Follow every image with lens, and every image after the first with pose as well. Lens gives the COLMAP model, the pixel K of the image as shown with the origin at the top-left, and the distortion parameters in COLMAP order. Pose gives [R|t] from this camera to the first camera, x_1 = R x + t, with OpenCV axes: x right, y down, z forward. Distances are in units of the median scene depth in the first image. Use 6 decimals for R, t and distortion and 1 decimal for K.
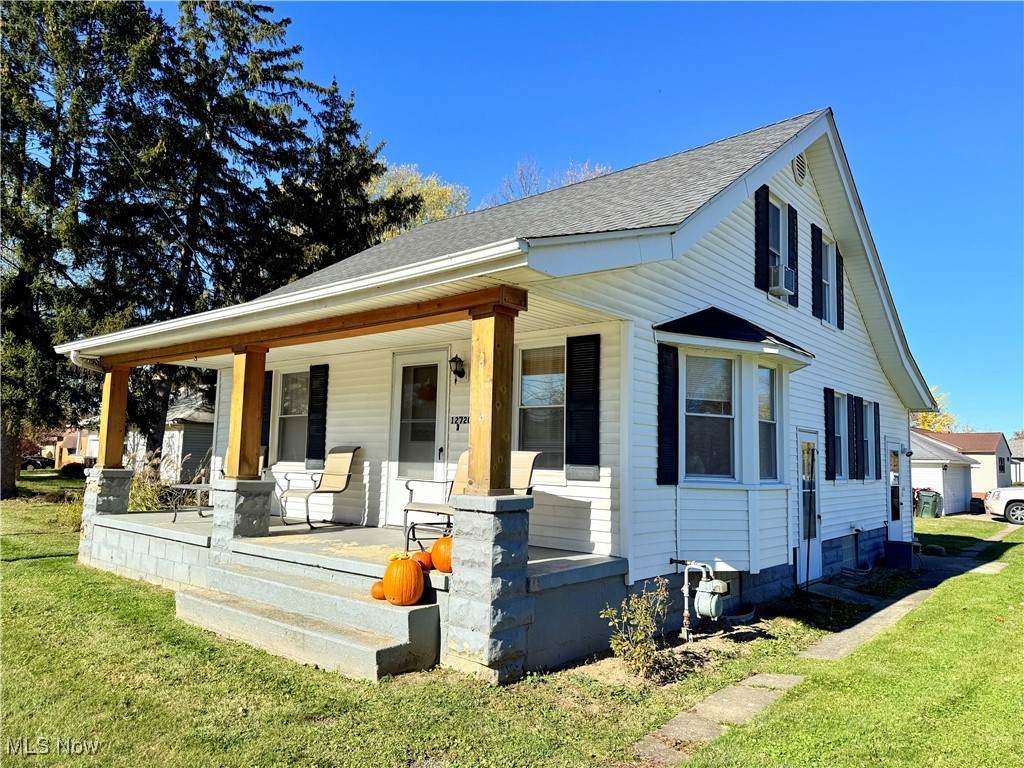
lens RADIAL K [[701.1, 0, 562.3], [0, 701.1, 389.6], [0, 0, 1]] dist [0.024090, -0.001393]
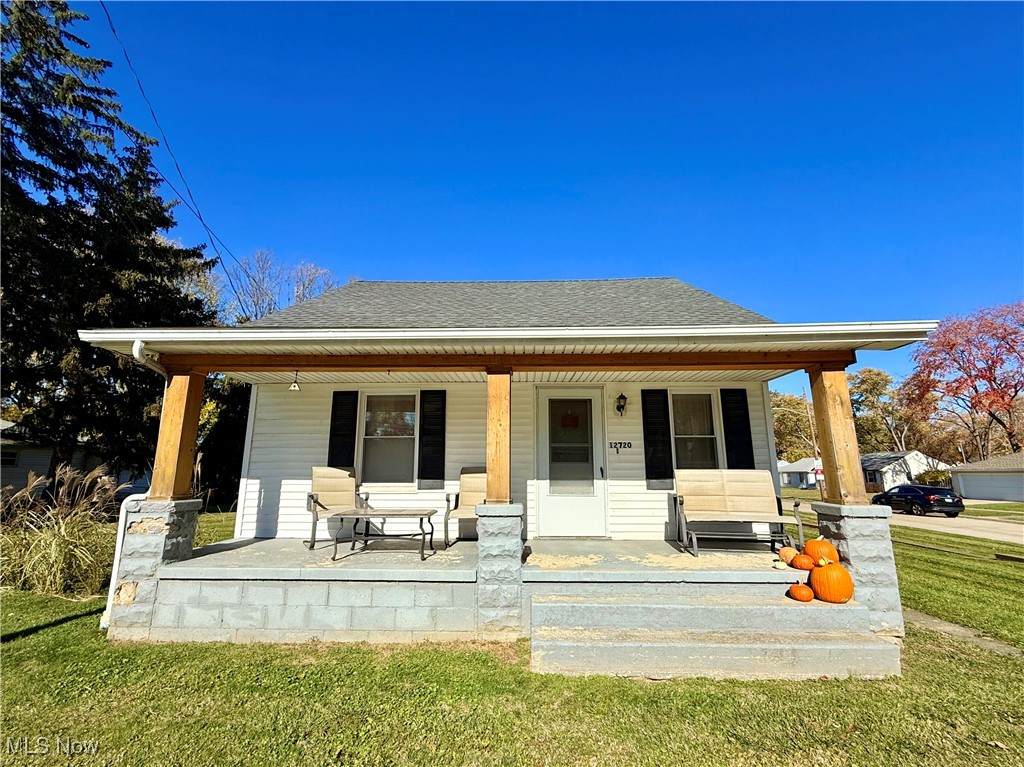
lens RADIAL K [[418.9, 0, 514.3], [0, 418.9, 396.5], [0, 0, 1]] dist [0.001256, 0.000300]
pose [[0.802464, 0.085864, 0.590490, -0.631059], [-0.040826, 0.995174, -0.089228, 0.026228], [-0.595302, 0.047495, 0.802097, 0.420445]]
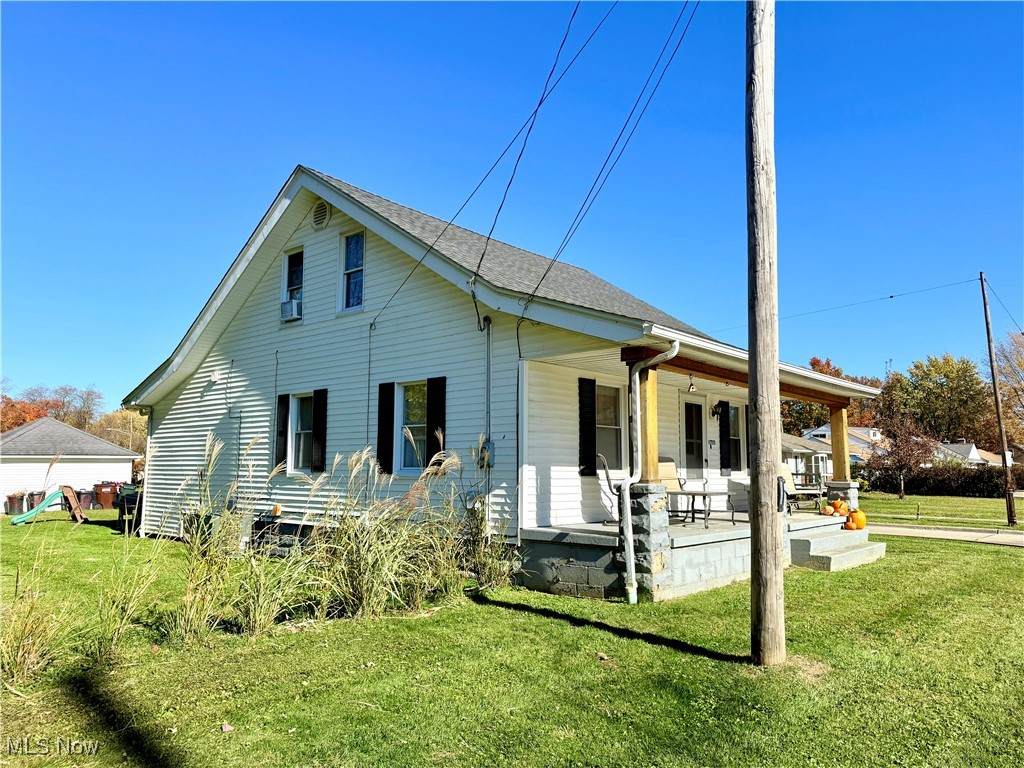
lens RADIAL K [[701.1, 0, 562.3], [0, 701.1, 389.6], [0, 0, 1]] dist [0.024090, -0.001393]
pose [[0.035946, 0.085856, 0.995659, -1.485524], [-0.106186, 0.990991, -0.081620, 0.077522], [-0.993696, -0.102791, 0.044739, 1.074050]]
